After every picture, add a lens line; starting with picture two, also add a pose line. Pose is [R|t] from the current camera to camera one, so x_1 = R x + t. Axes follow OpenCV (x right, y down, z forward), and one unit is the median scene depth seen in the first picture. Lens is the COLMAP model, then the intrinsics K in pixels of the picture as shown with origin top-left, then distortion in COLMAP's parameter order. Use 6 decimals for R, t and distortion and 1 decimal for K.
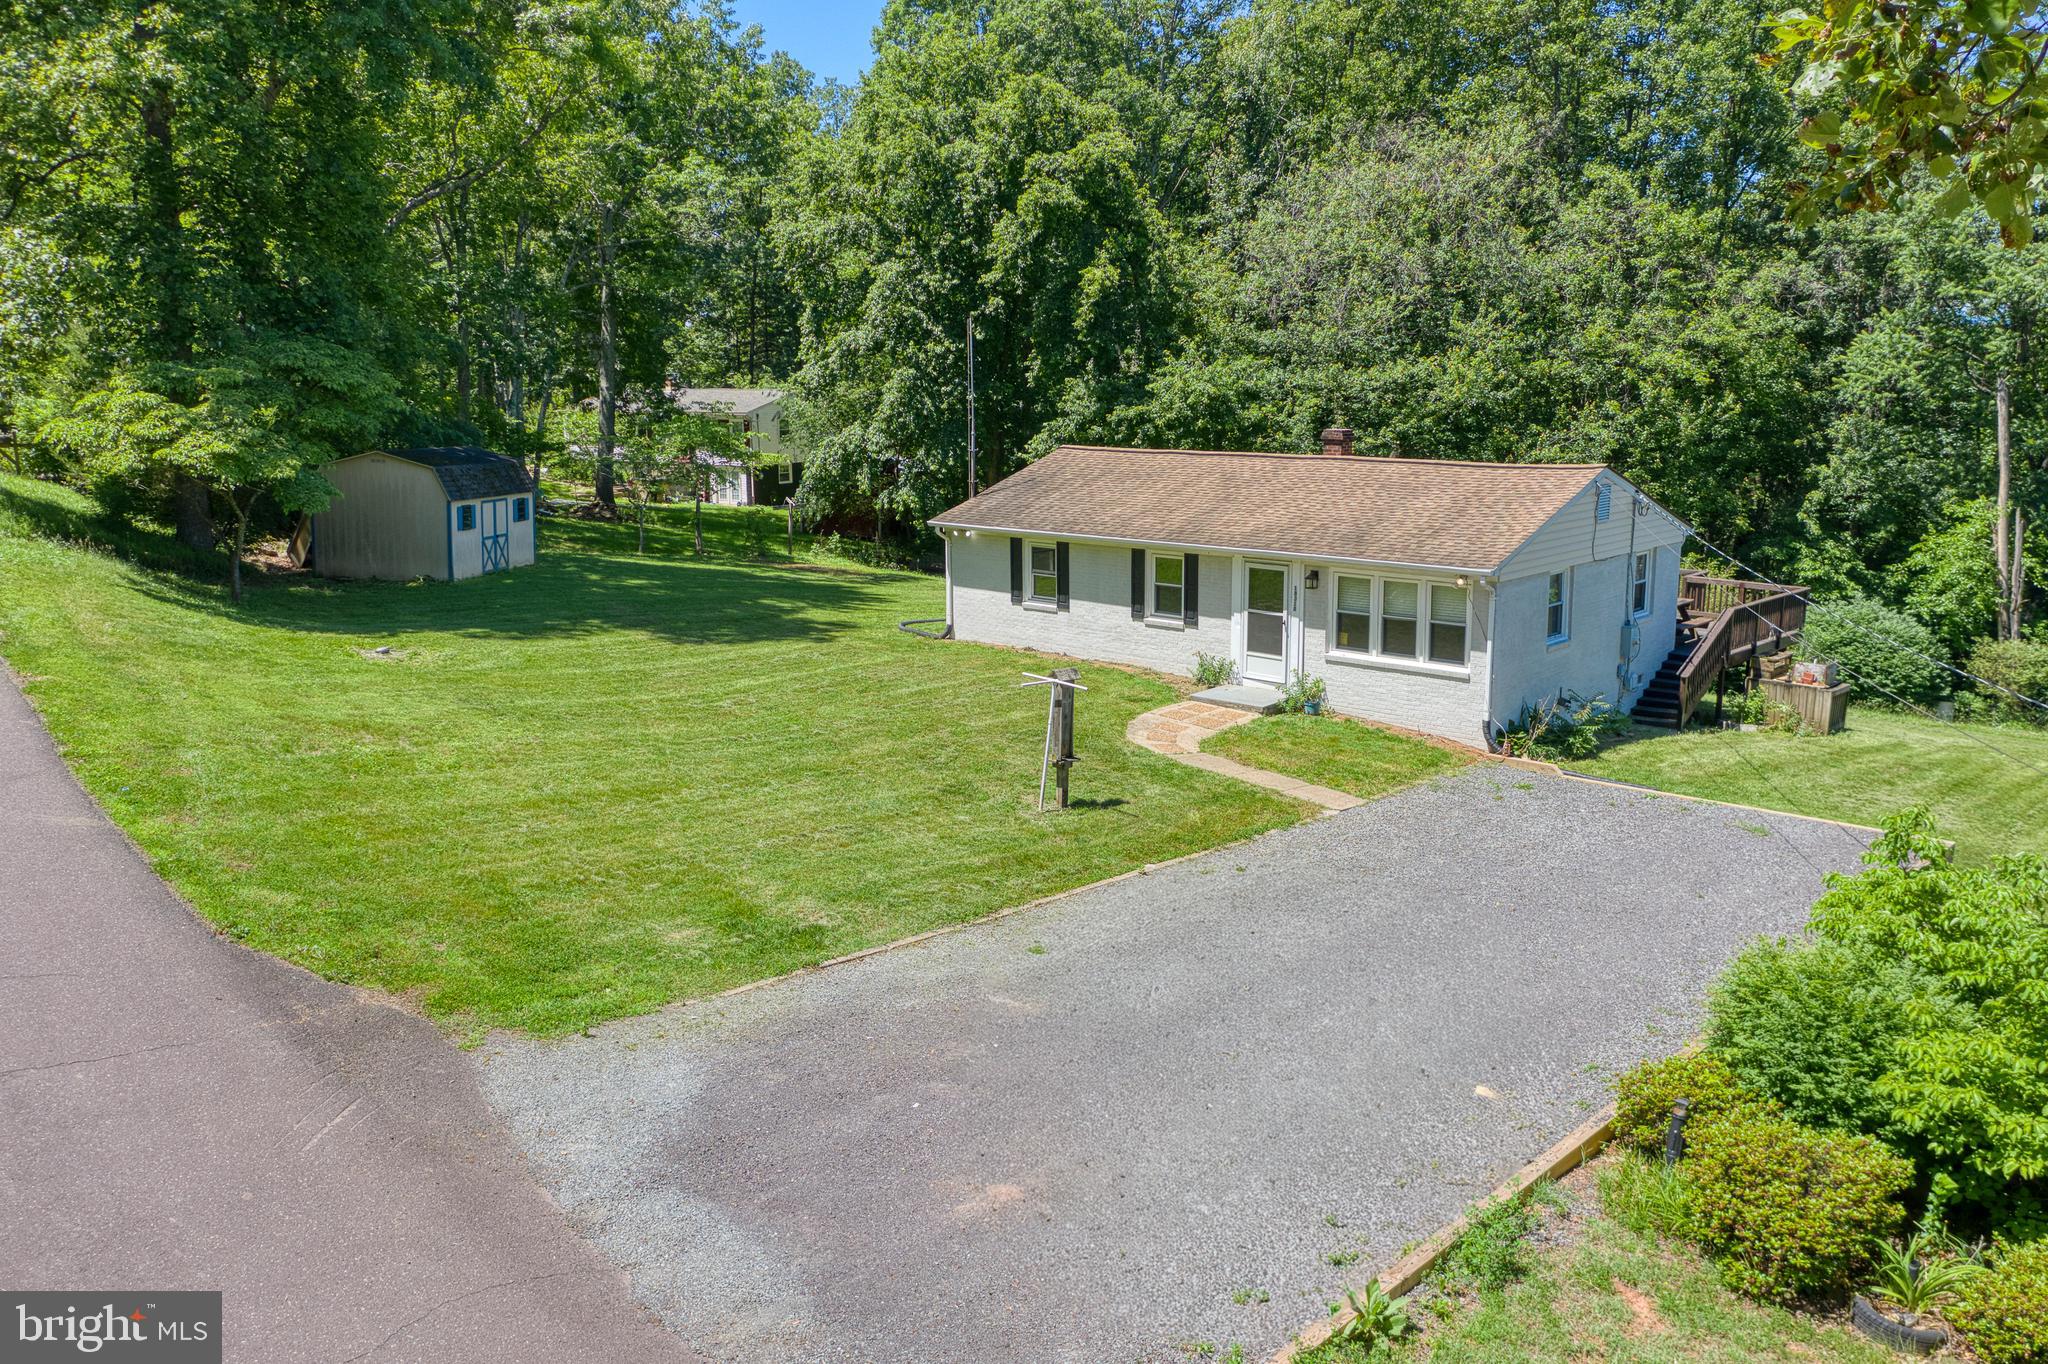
lens RADIAL K [[1582.8, 0, 1024.0], [0, 1582.8, 682.0], [0, 0, 1]] dist [-0.044929, 0.000994]
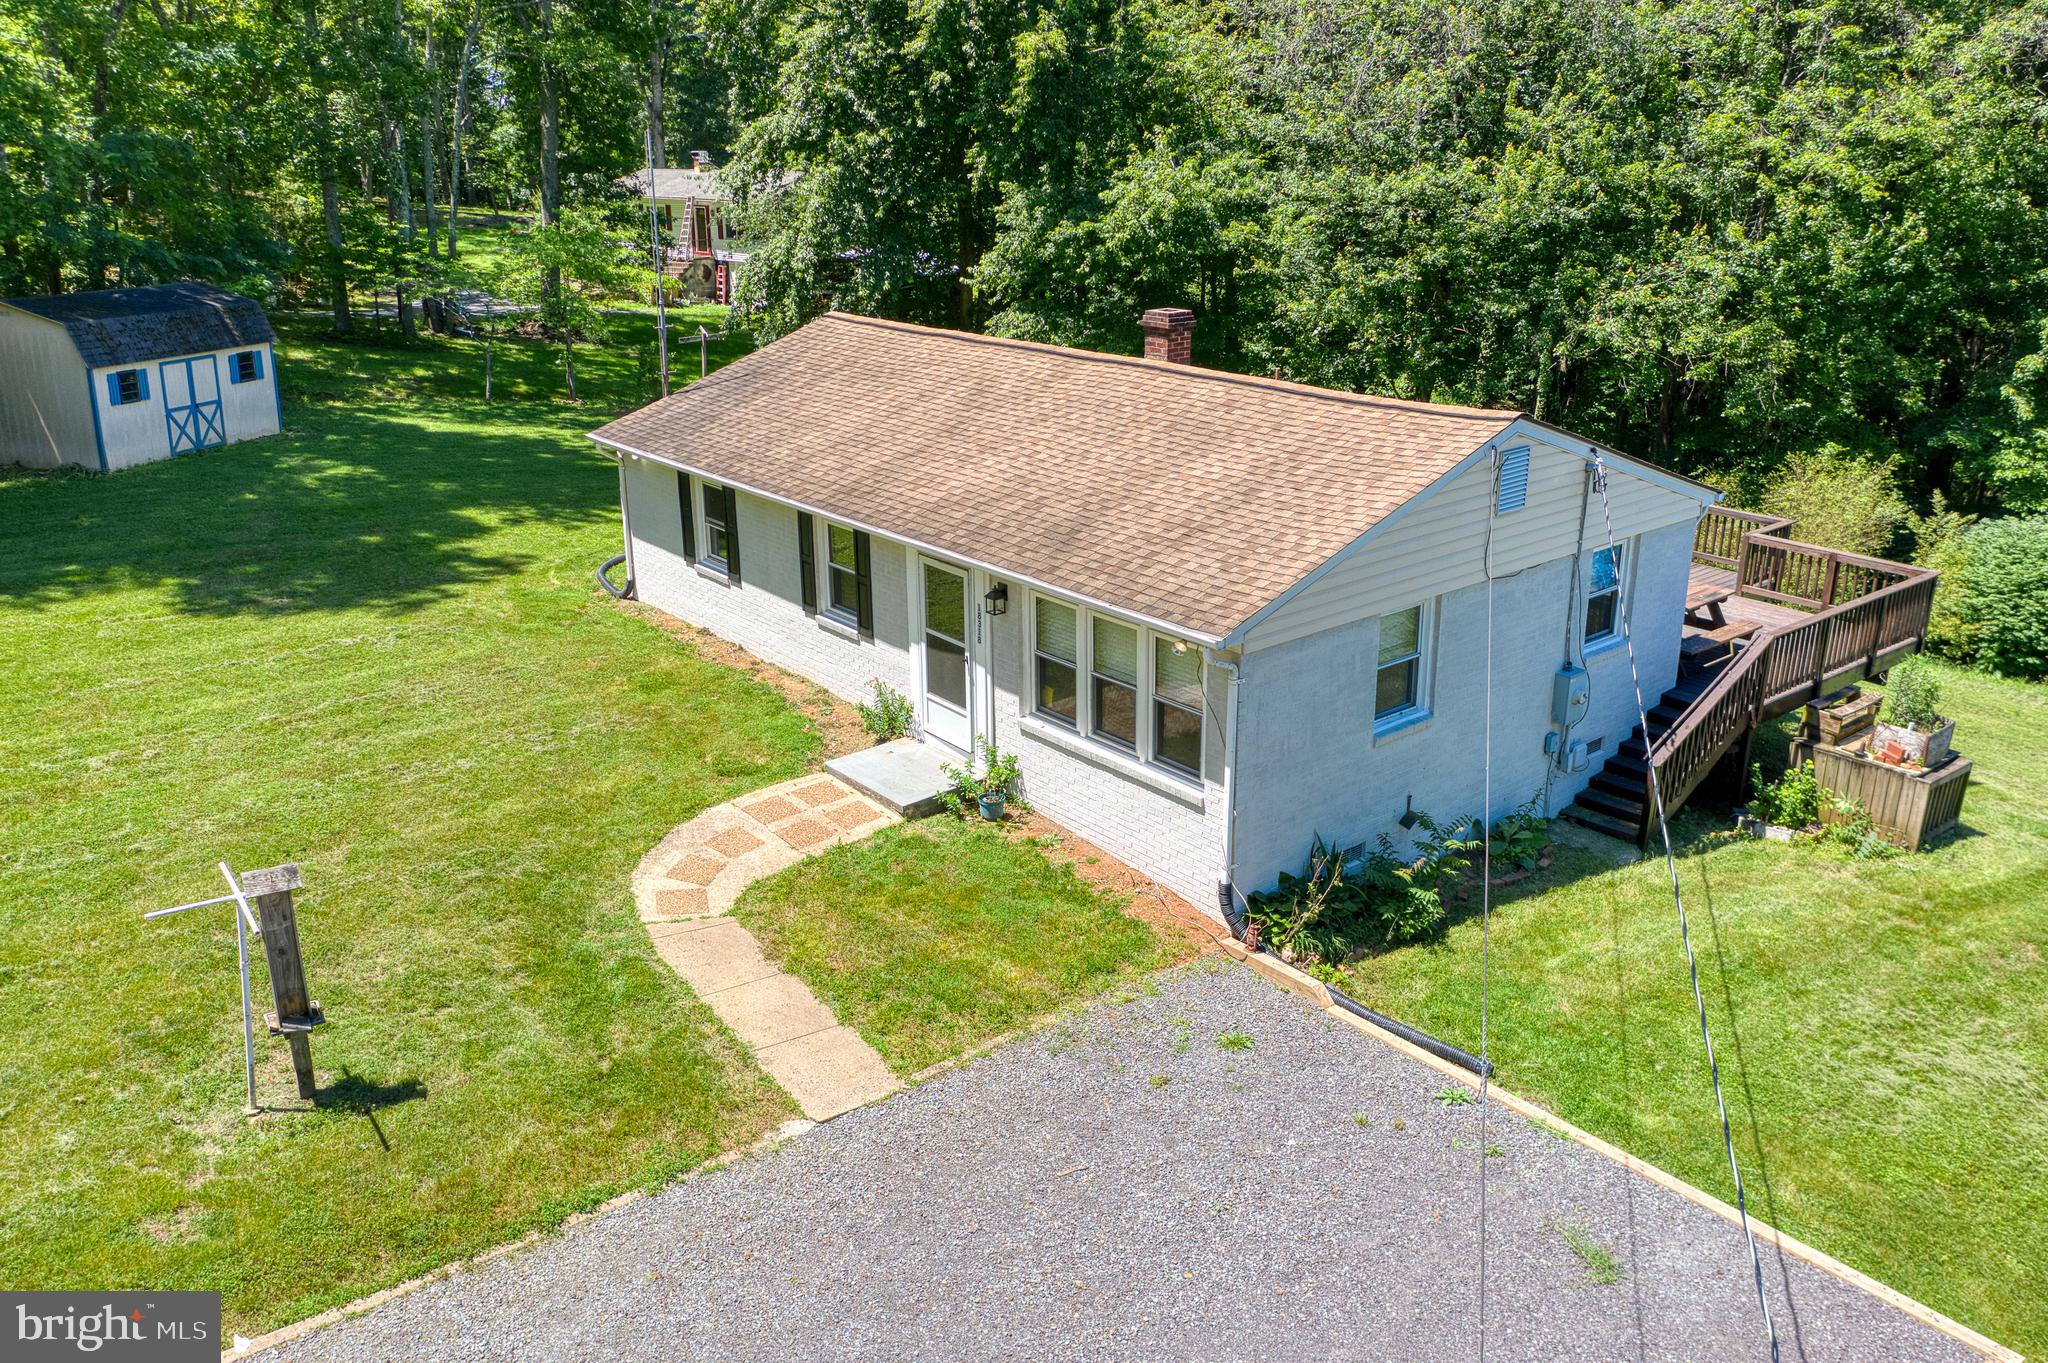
lens RADIAL K [[1577.1, 0, 1015.9], [0, 1577.1, 670.5], [0, 0, 1]] dist [-0.030524, 0.012609]
pose [[0.989900, 0.043936, -0.134784, 0.158722], [-0.024534, 0.989510, 0.142368, -0.072188], [0.139625, -0.137623, 0.980594, 0.236401]]
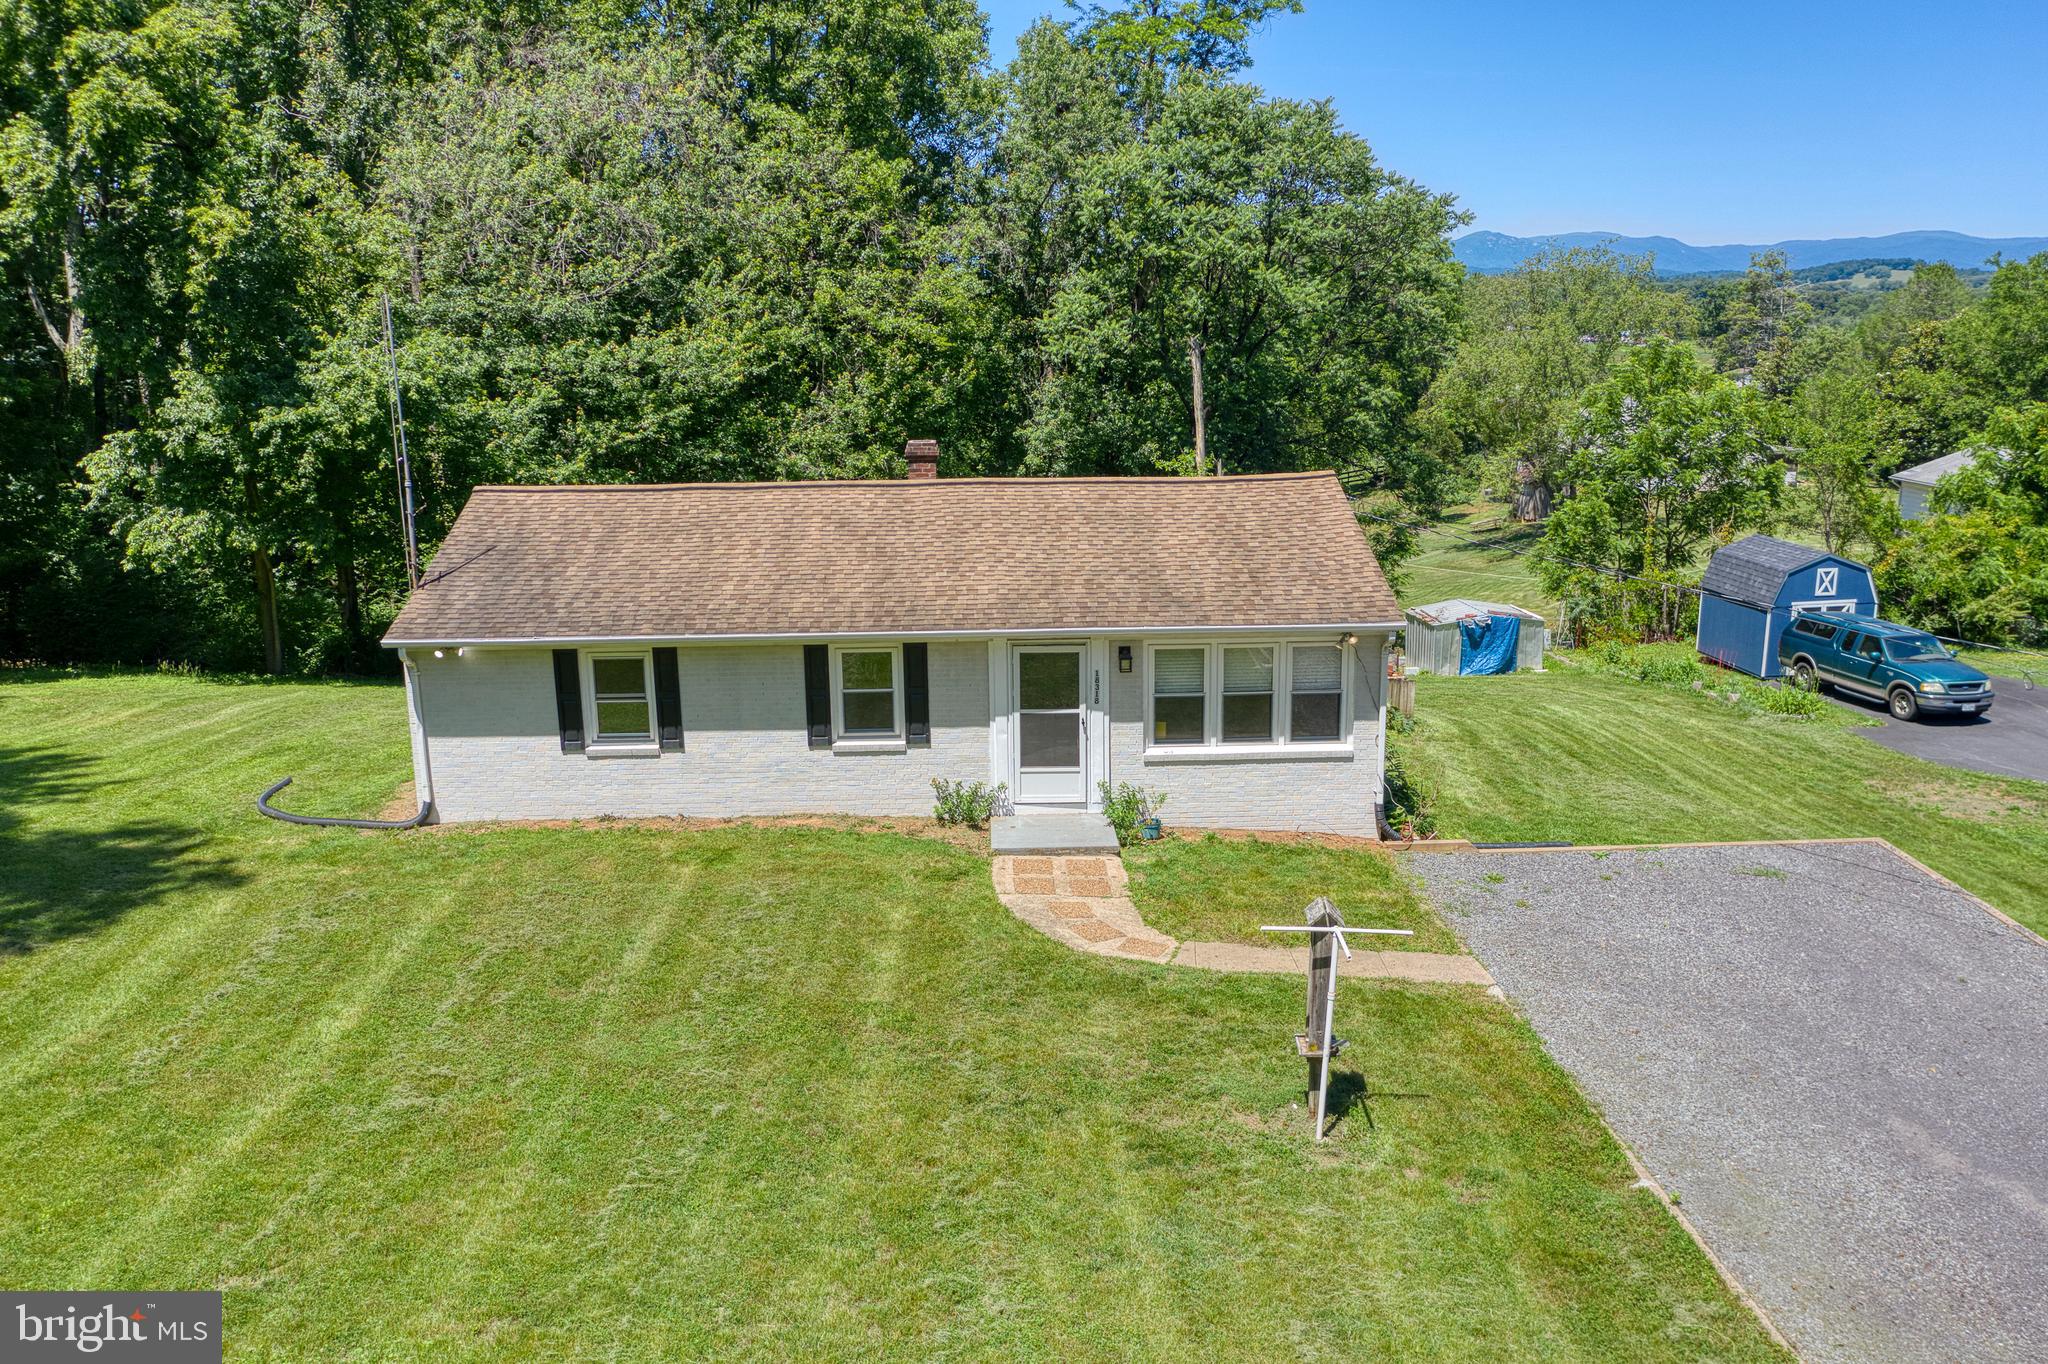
lens RADIAL K [[1593.5, 0, 1013.9], [0, 1593.5, 686.5], [0, 0, 1]] dist [-0.055334, 0.001491]
pose [[0.714388, -0.167827, 0.679326, -0.209985], [0.143405, 0.985321, 0.092616, -0.074743], [-0.684898, 0.031255, 0.727969, 0.289358]]
